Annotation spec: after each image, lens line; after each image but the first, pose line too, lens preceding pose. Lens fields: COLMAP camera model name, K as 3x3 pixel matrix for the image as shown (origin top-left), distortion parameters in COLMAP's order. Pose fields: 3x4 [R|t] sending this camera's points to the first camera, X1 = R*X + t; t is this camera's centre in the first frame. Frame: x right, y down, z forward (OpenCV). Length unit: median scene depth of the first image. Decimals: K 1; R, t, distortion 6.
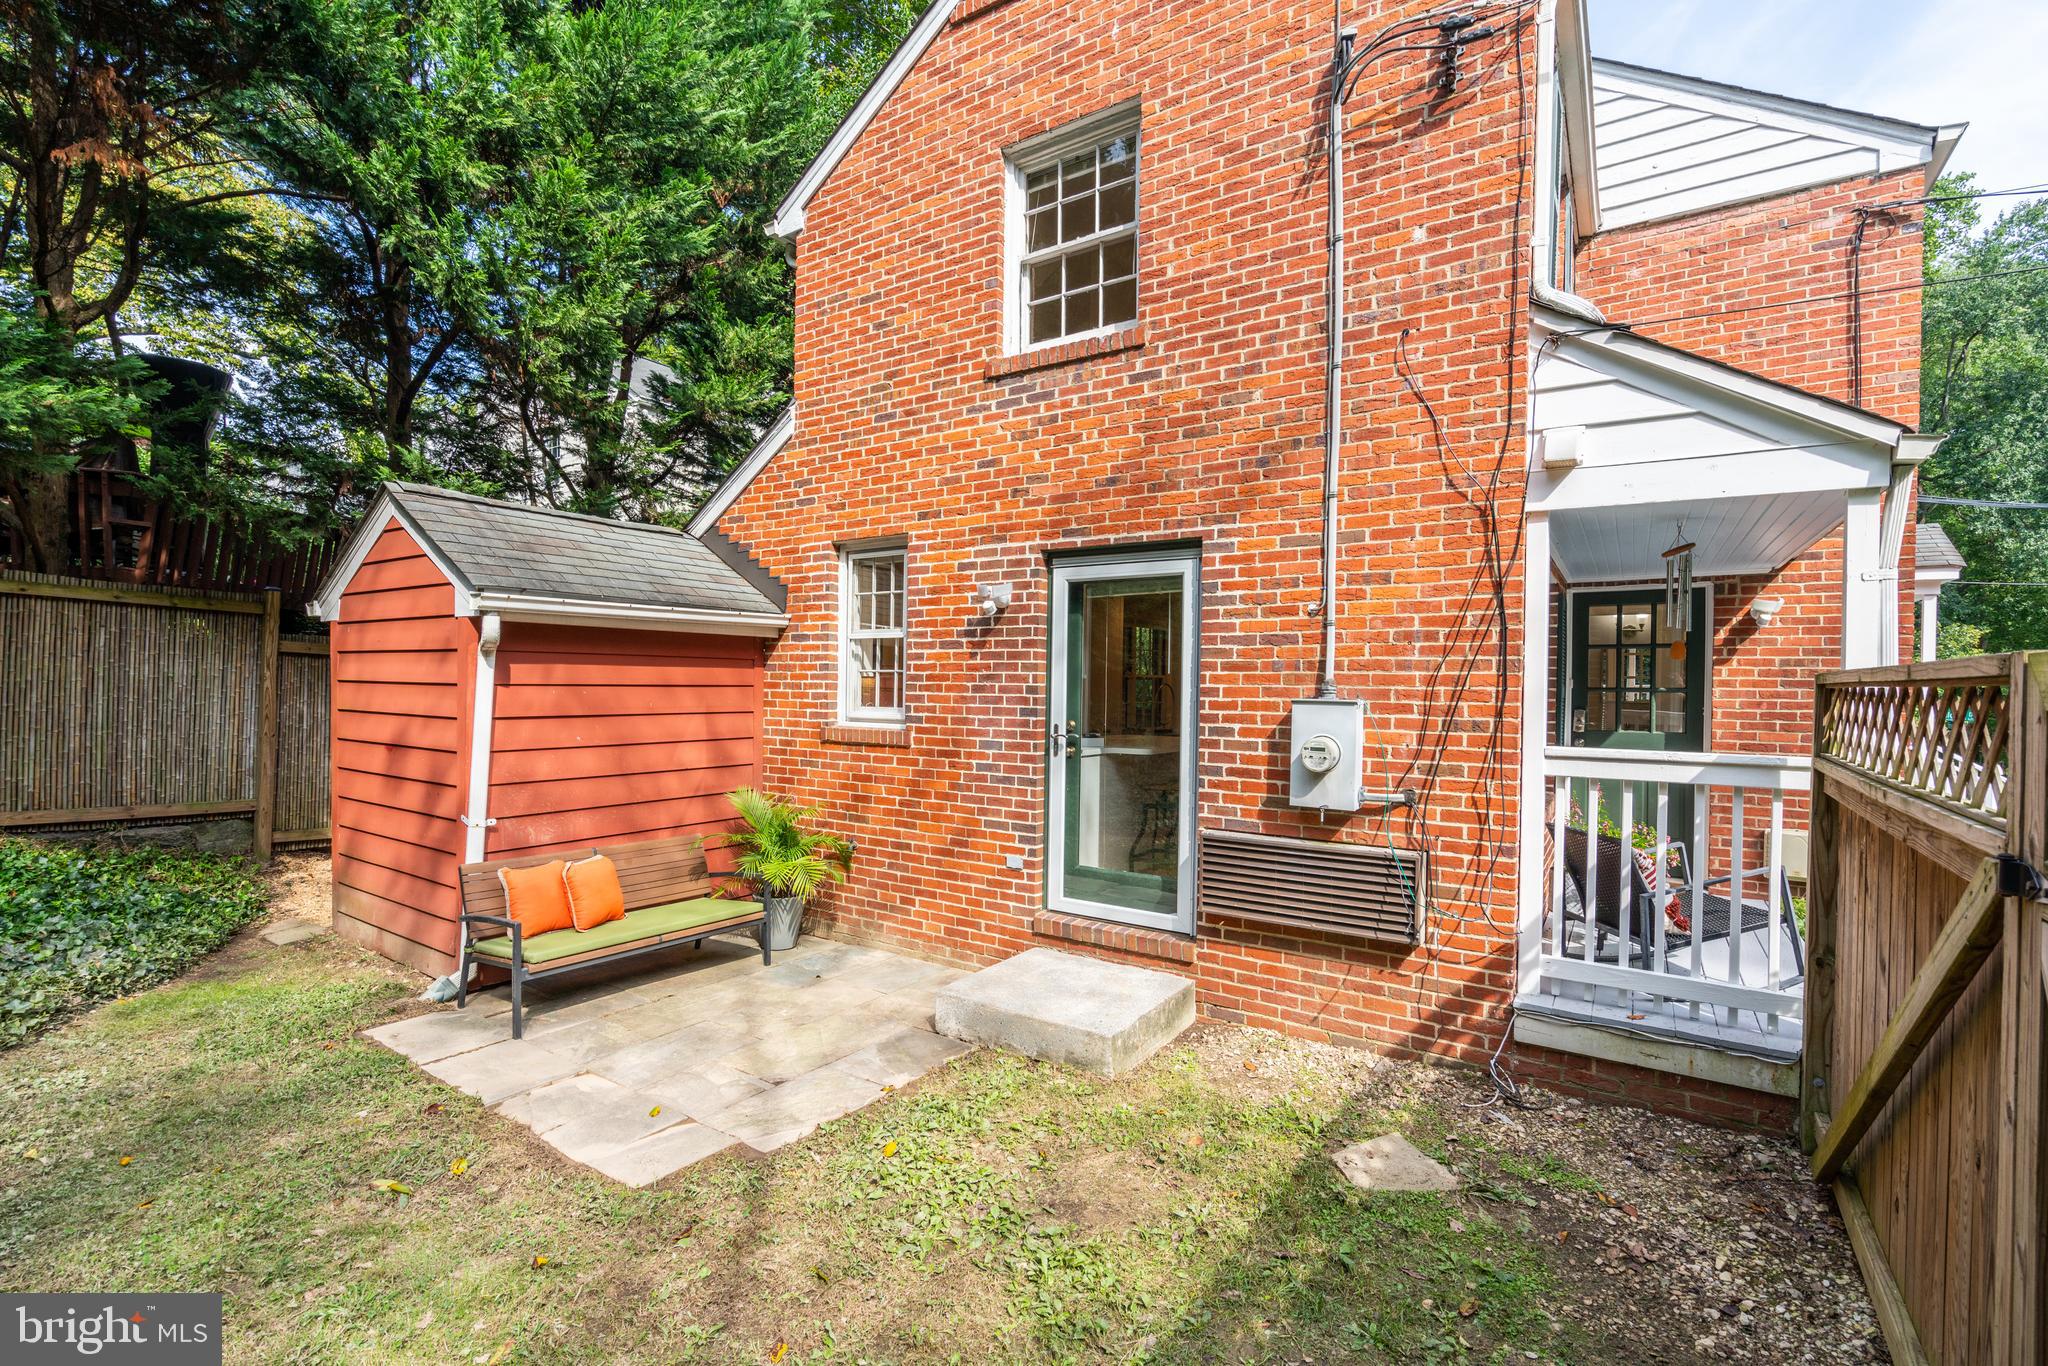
lens RADIAL K [[933.5, 0, 1022.3], [0, 933.5, 691.2], [0, 0, 1]] dist [-0.032795, 0.026367]
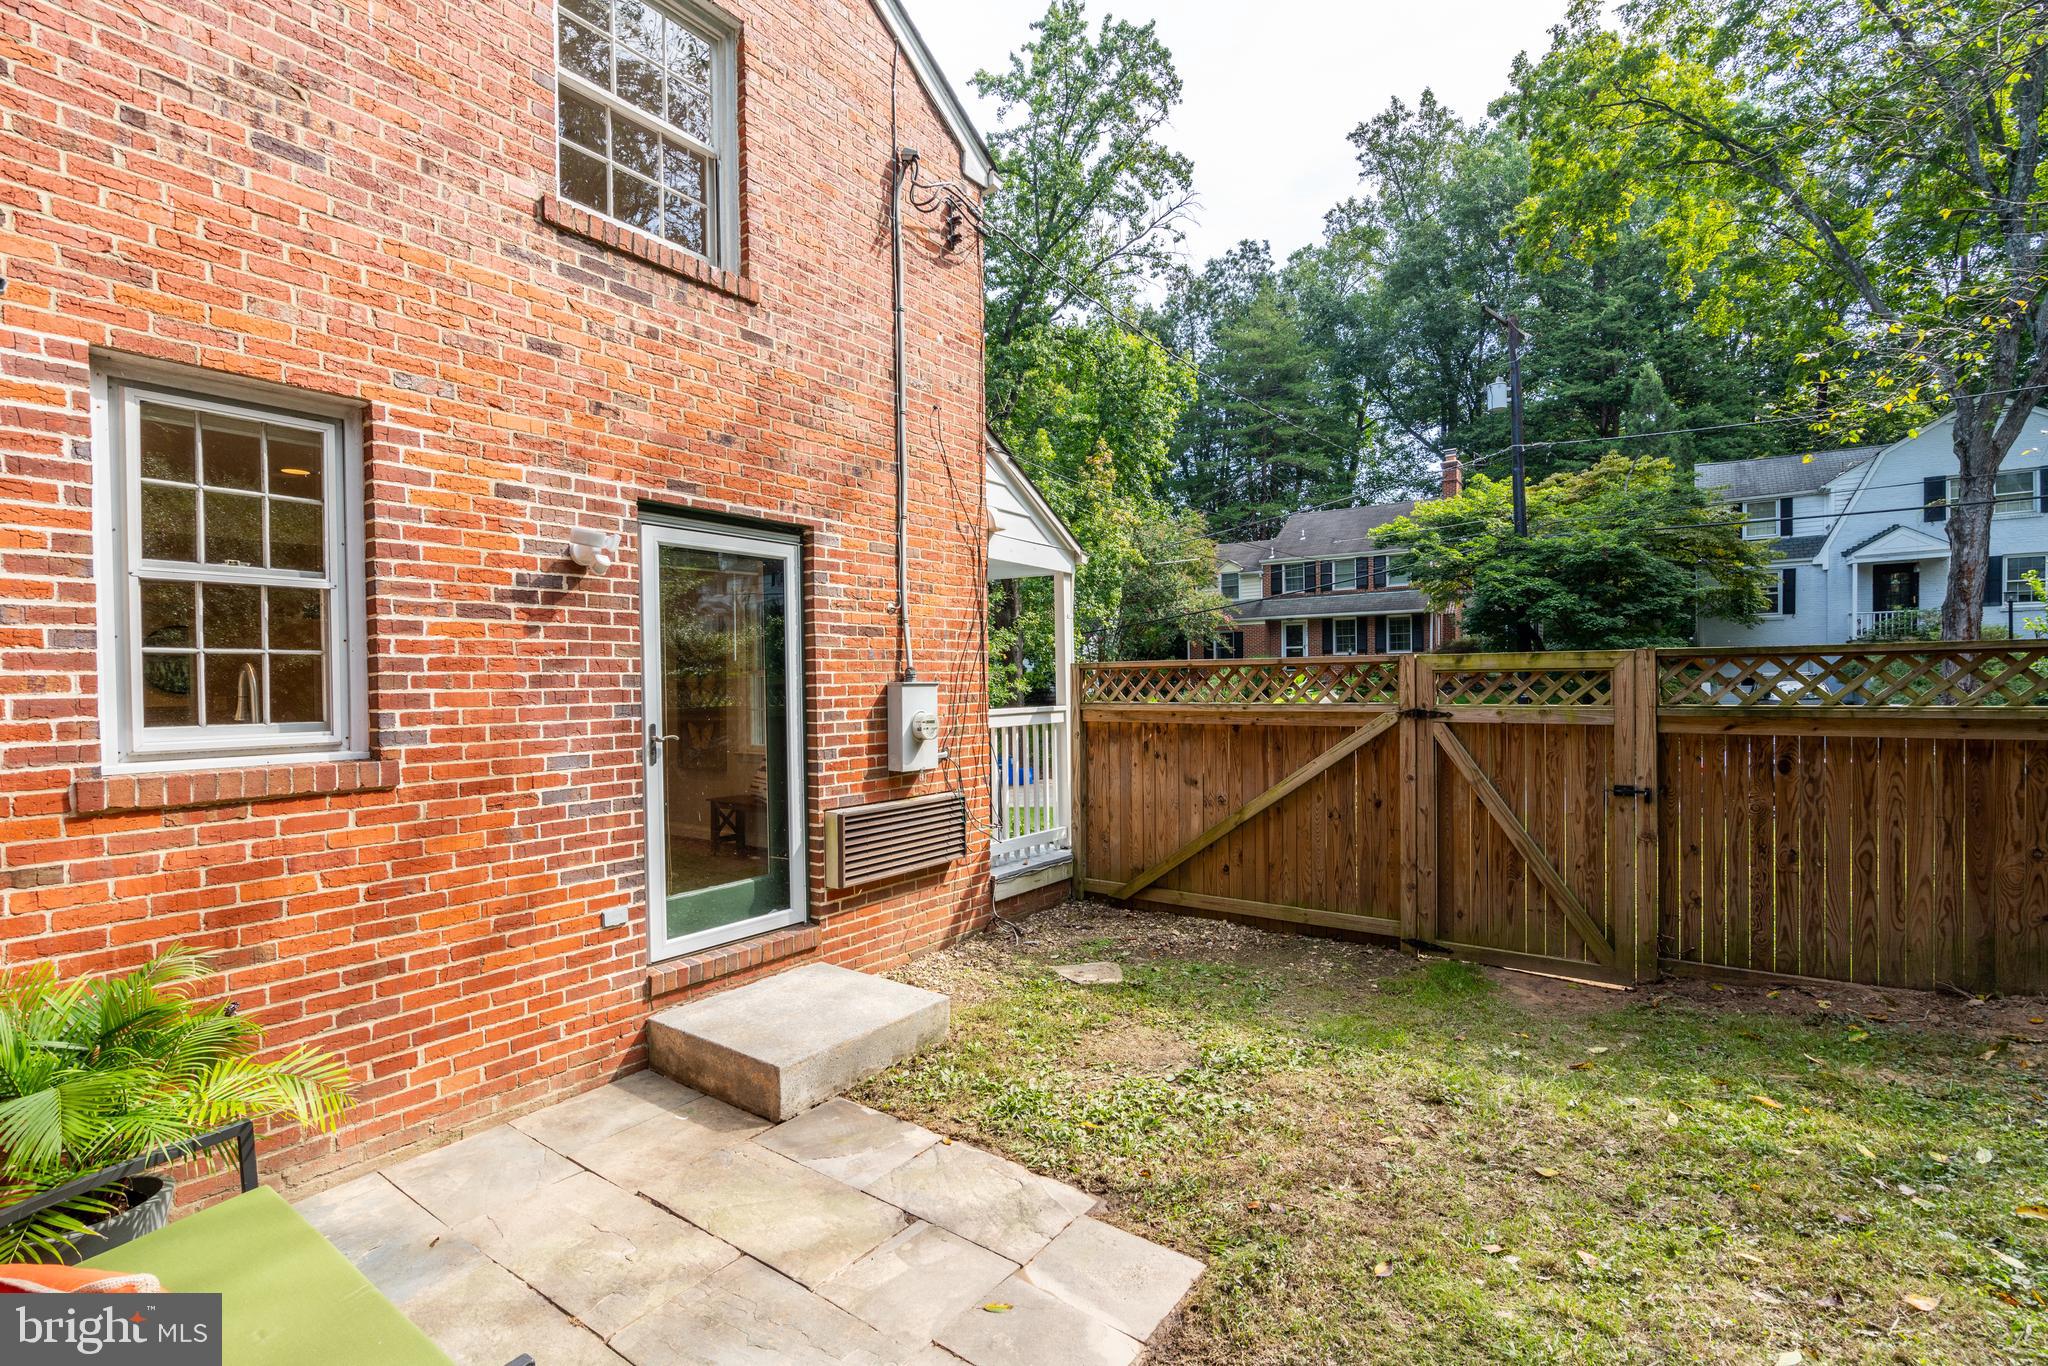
lens RADIAL K [[951.1, 0, 1016.2], [0, 951.1, 691.8], [0, 0, 1]] dist [-0.035807, 0.021991]
pose [[0.006957, -0.022795, 0.999716, -0.754737], [0.018656, 0.999569, 0.022662, -0.004020], [-0.999802, 0.018493, 0.007380, 0.689409]]
